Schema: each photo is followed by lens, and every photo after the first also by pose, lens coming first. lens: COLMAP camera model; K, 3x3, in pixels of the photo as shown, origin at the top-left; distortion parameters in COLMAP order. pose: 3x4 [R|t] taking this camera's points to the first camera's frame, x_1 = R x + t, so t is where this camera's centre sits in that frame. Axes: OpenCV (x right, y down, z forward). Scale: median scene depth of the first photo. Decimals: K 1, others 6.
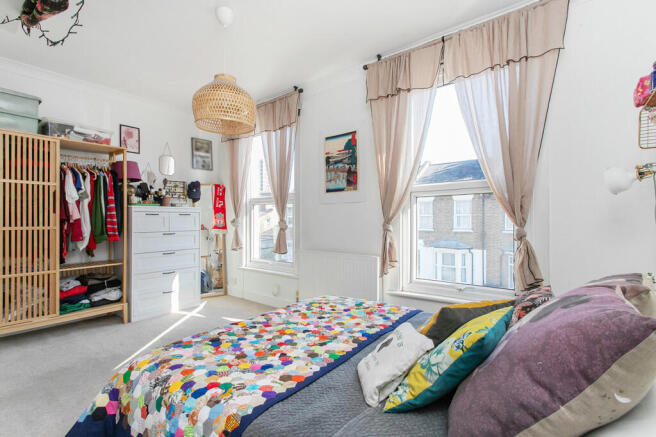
lens RADIAL K [[313.4, 0, 326.4], [0, 313.4, 220.9], [0, 0, 1]] dist [-0.004732, -0.000319]
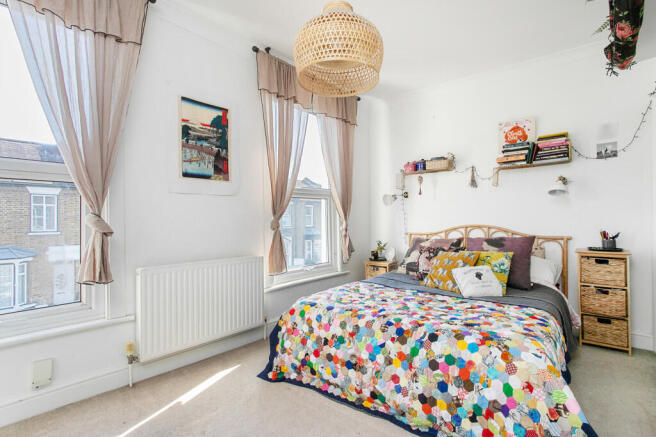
lens RADIAL K [[313.4, 0, 326.3], [0, 313.4, 216.3], [0, 0, 1]] dist [-0.004732, -0.000319]
pose [[0.047122, 0.008311, 0.998855, -0.707221], [0.008661, 0.999924, -0.008728, 0.004504], [-0.998852, 0.009062, 0.047047, 0.694492]]
